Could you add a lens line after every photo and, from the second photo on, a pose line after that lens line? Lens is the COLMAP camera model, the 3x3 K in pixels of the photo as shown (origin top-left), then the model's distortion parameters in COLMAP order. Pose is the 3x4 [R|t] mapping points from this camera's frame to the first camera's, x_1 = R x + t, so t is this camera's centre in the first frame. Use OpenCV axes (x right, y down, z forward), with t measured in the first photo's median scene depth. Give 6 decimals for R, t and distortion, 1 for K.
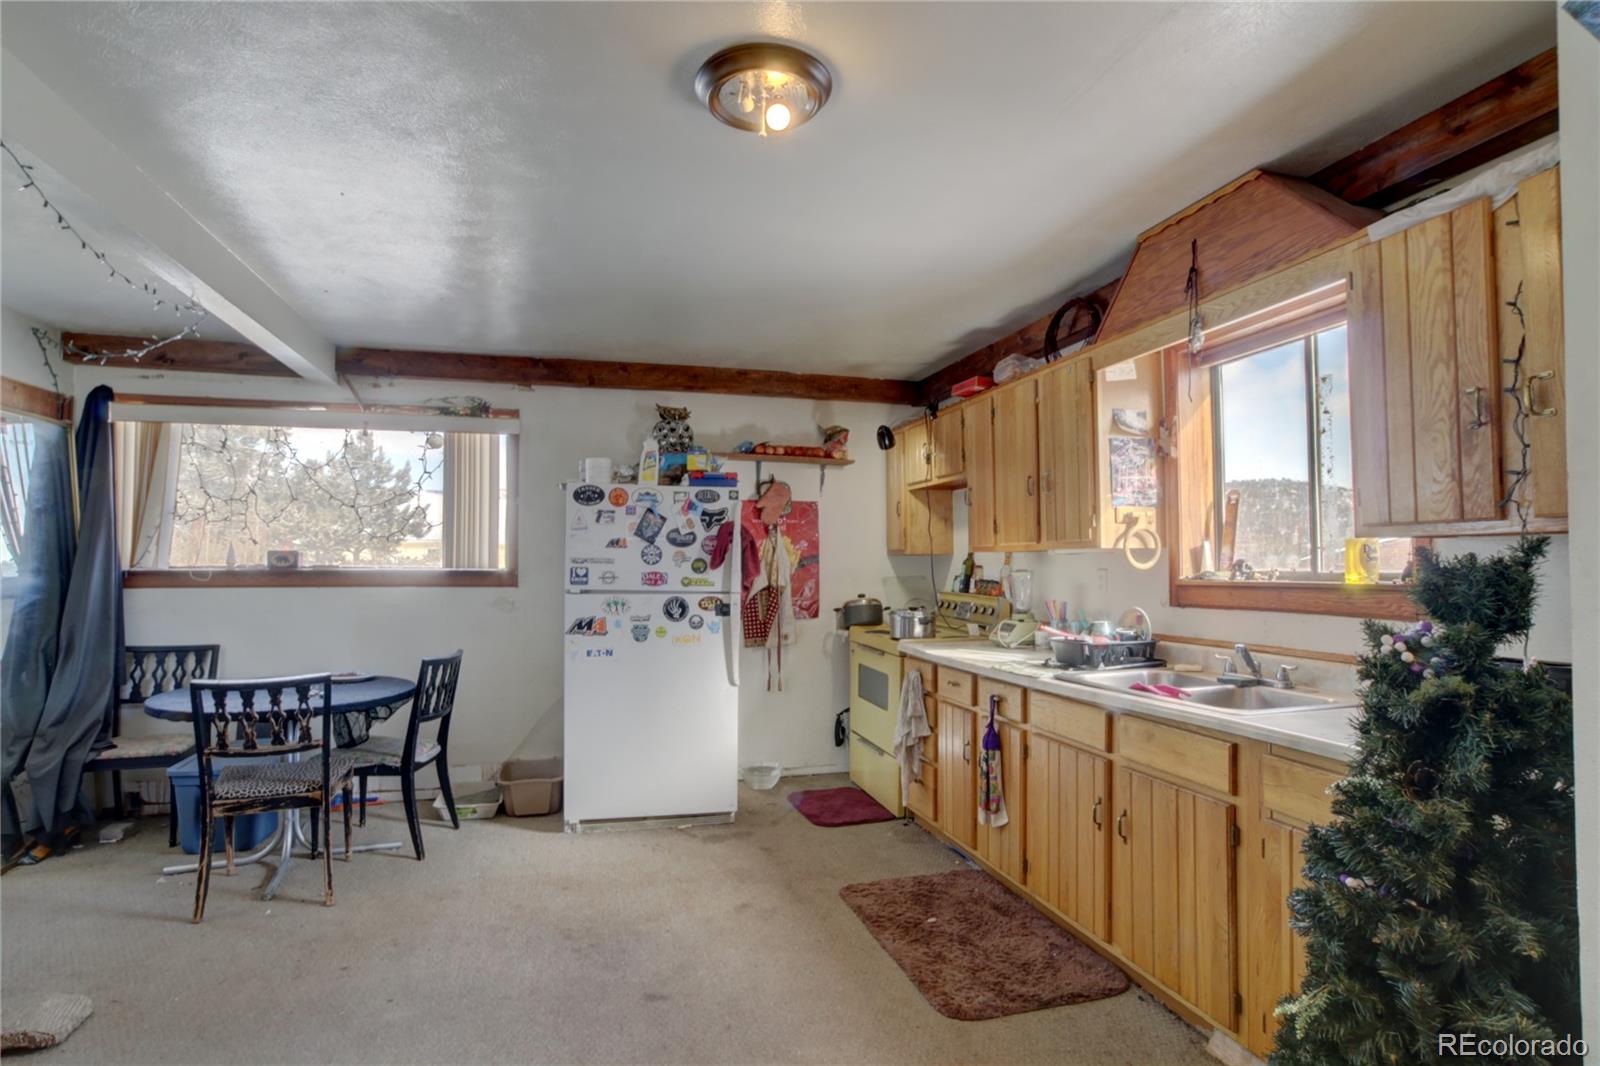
lens RADIAL K [[807.4, 0, 800.0], [0, 807.4, 533.0], [0, 0, 1]] dist [-0.000364, -0.000070]
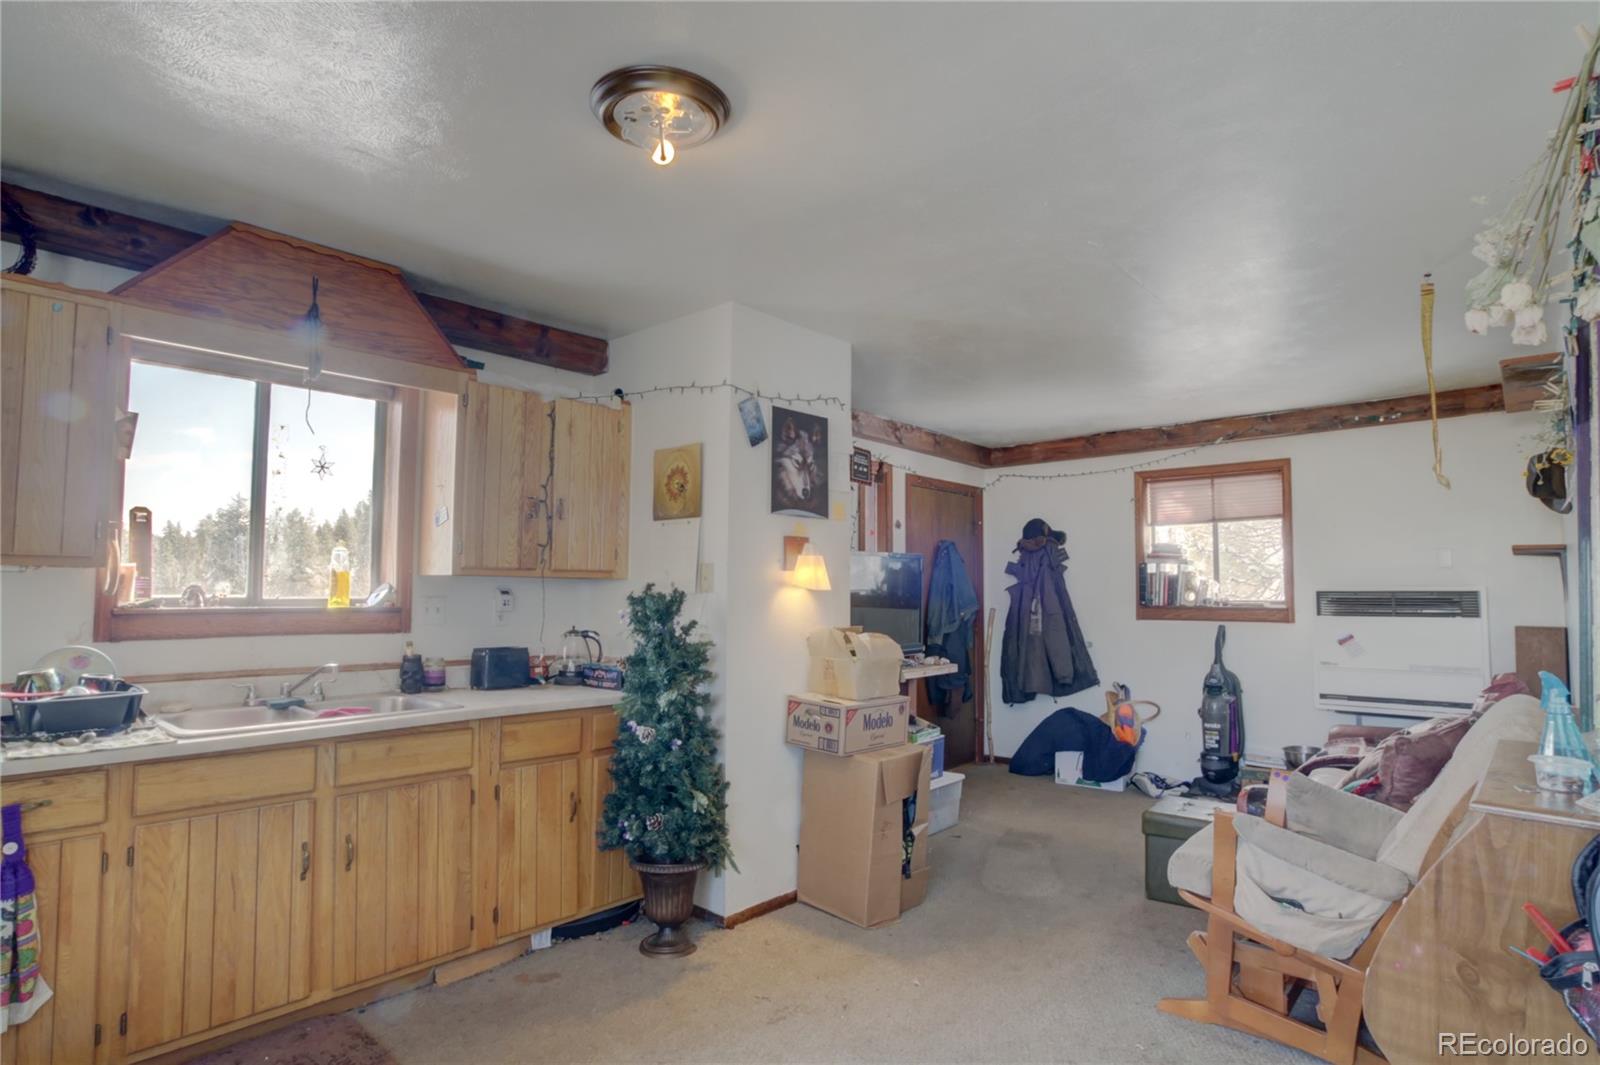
lens RADIAL K [[892.7, 0, 800.0], [0, 892.7, 532.5], [0, 0, 1]] dist [0.000291, 0.000150]
pose [[-0.566296, 0.058962, 0.822090, -0.773330], [-0.040382, 0.994255, -0.099127, 0.050872], [-0.823212, -0.089333, -0.560662, 1.099988]]
